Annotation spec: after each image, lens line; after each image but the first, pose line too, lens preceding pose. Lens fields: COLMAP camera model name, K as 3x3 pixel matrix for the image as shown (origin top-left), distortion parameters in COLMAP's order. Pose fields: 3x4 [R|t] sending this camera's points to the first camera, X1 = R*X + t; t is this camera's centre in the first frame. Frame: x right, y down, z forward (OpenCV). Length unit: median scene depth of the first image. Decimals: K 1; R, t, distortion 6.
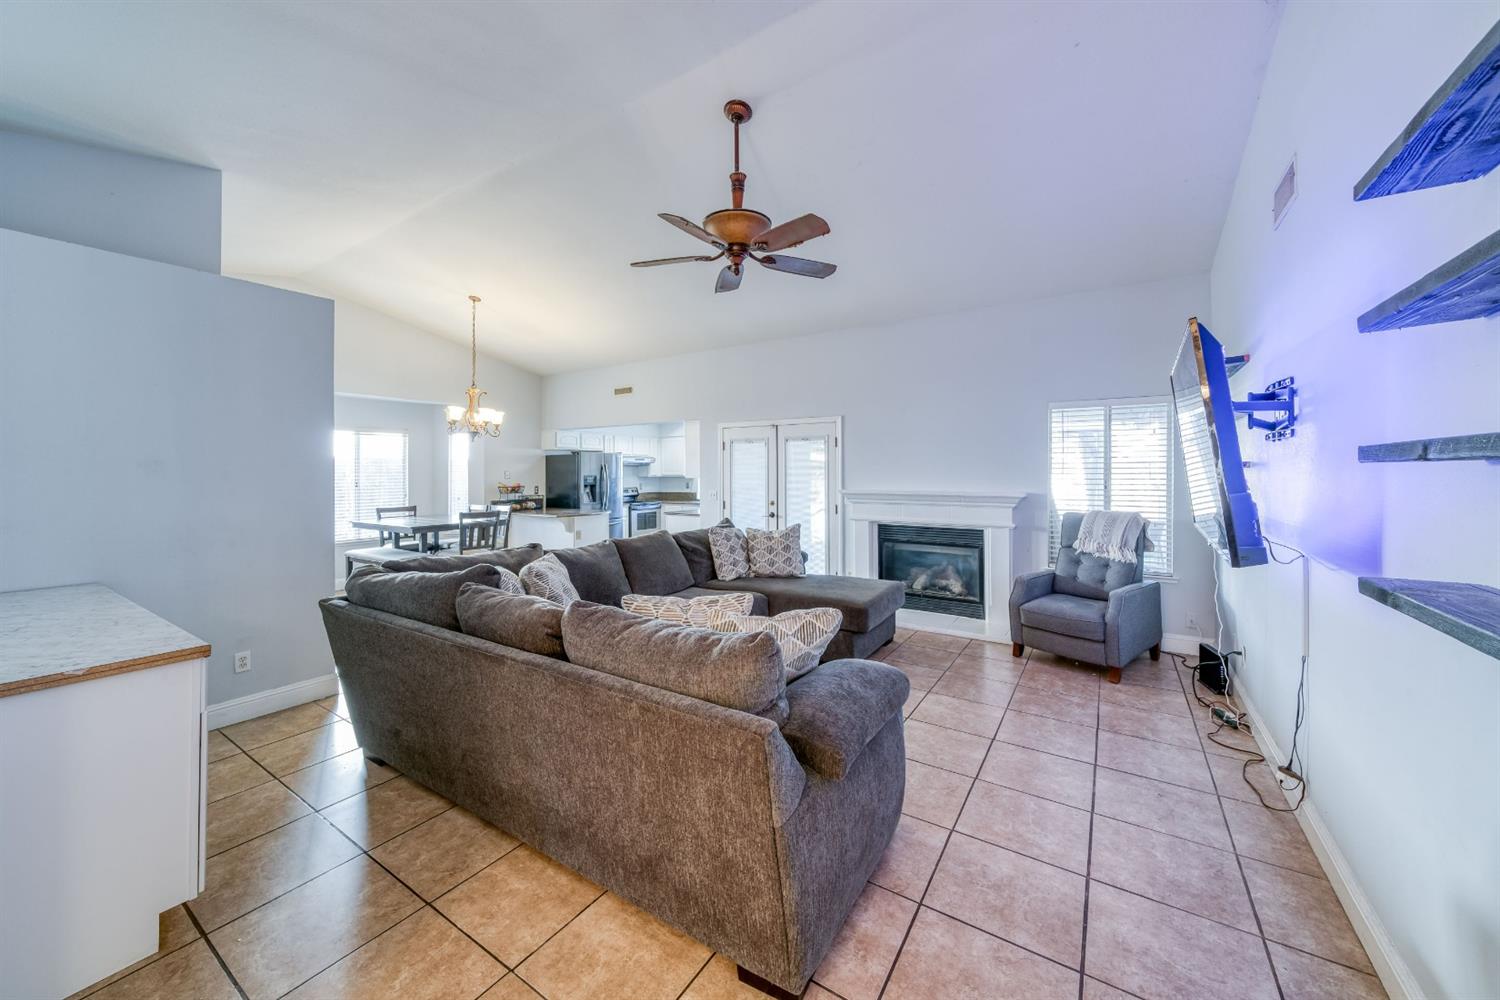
lens RADIAL K [[536.0, 0, 752.6], [0, 536.0, 470.2], [0, 0, 1]] dist [-0.011867, -0.000042]
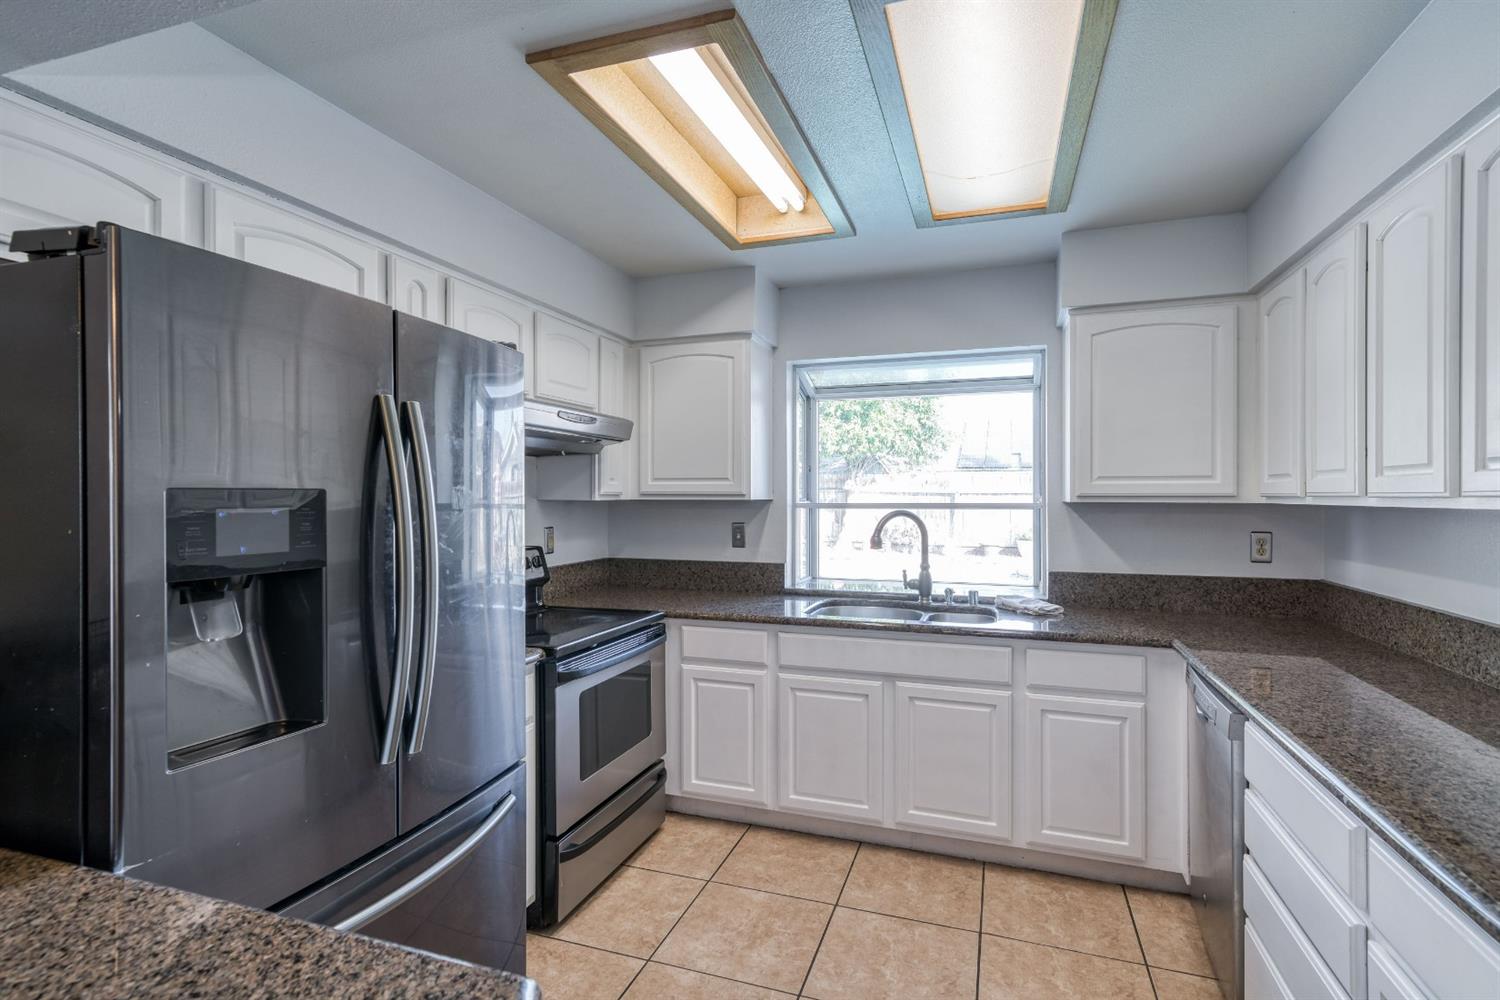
lens RADIAL K [[680.8, 0, 750.0], [0, 680.8, 500.0], [0, 0, 1]] dist [0.015750, 0.000165]
pose [[0.972282, 0.001780, 0.233804, -0.238122], [-0.003969, 0.999953, 0.008892, 0.010911], [-0.233777, -0.009574, 0.972243, 0.839518]]
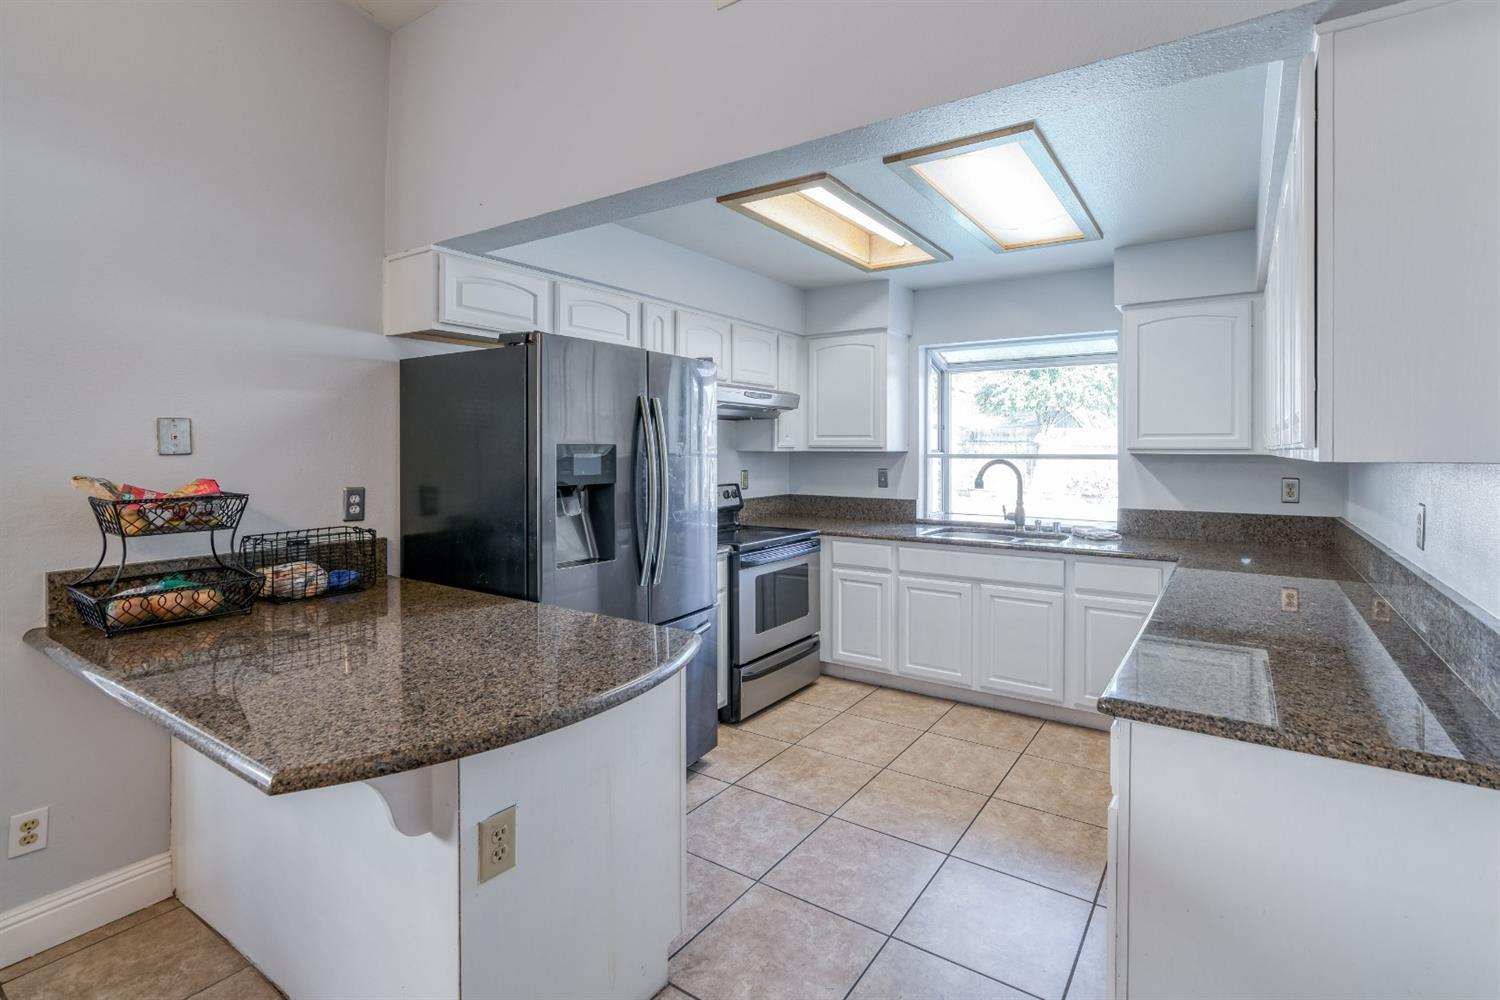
lens RADIAL K [[657.6, 0, 826.5], [0, 657.6, 450.3], [0, 0, 1]] dist [0.000995, 0.000127]
pose [[0.999425, 0.004896, 0.033547, -0.210829], [-0.005128, 0.999963, 0.006839, 0.010318], [-0.033513, -0.007007, 0.999414, 0.716218]]
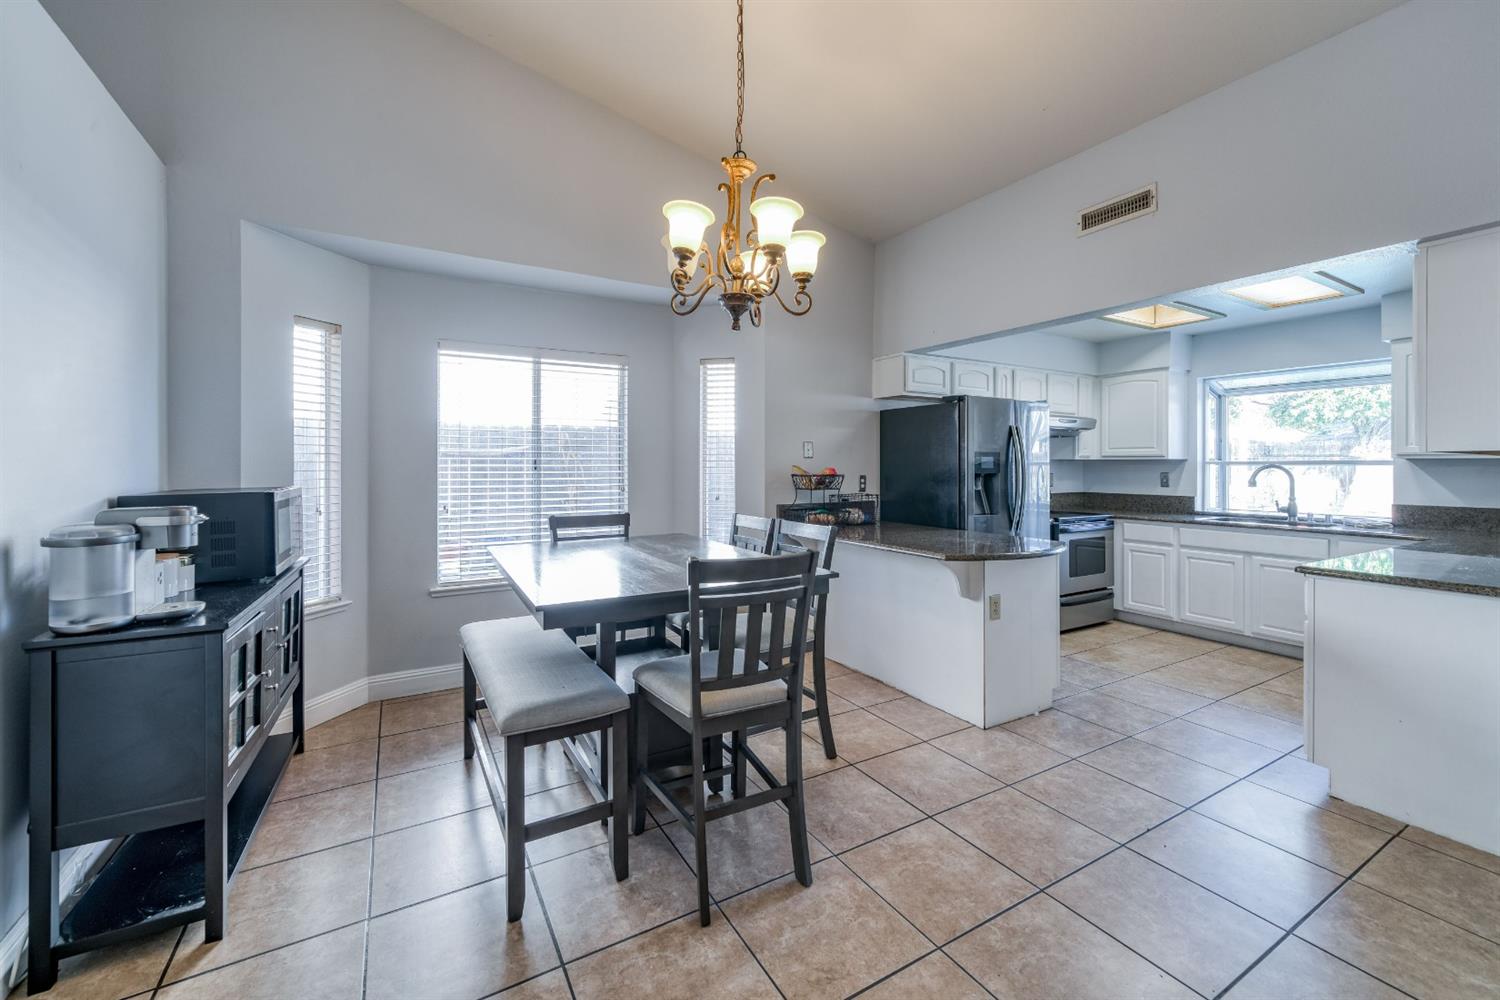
lens RADIAL K [[611.4, 0, 783.8], [0, 611.4, 464.5], [0, 0, 1]] dist [-0.000427, -0.000016]
pose [[0.910729, 0.004906, -0.412975, -0.247924], [-0.003609, 0.999986, 0.003919, 0.018688], [0.412988, -0.002079, 0.910734, 0.486530]]
